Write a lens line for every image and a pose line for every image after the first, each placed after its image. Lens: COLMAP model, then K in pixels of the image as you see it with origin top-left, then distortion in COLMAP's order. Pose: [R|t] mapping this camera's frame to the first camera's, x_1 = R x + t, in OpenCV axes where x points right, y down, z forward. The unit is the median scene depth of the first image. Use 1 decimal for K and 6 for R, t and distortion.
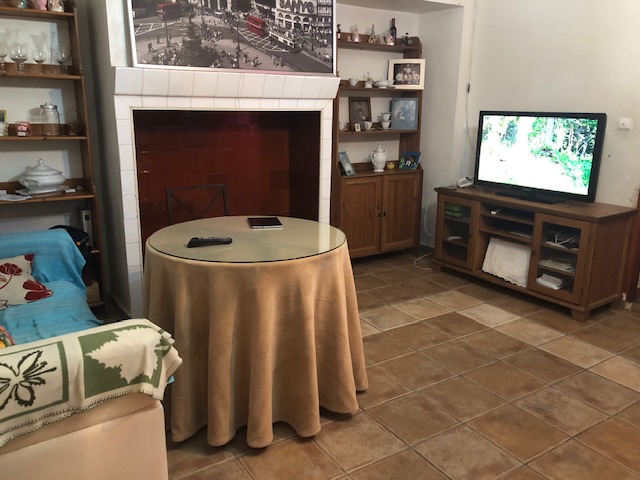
lens RADIAL K [[521.1, 0, 319.7], [0, 521.1, 237.9], [0, 0, 1]] dist [0.004872, -0.008877]
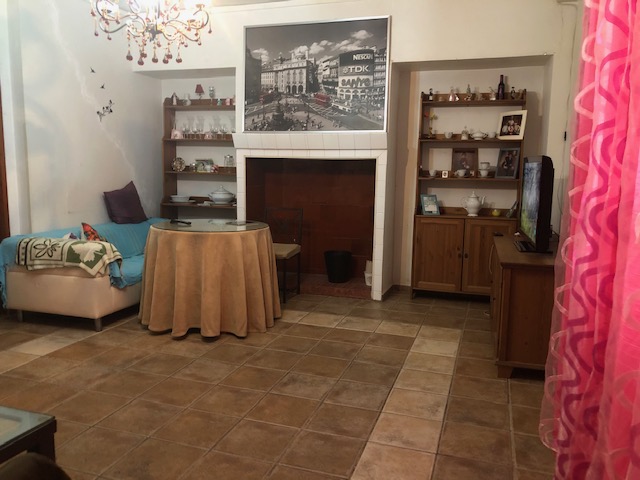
lens RADIAL K [[521.1, 0, 320.0], [0, 521.1, 241.0], [0, 0, 1]] dist [0.004872, -0.008877]
pose [[0.628966, 0.110306, -0.769568, 1.033417], [-0.198215, 0.979922, -0.021543, 0.008513], [0.751740, 0.166089, 0.638202, 0.135167]]
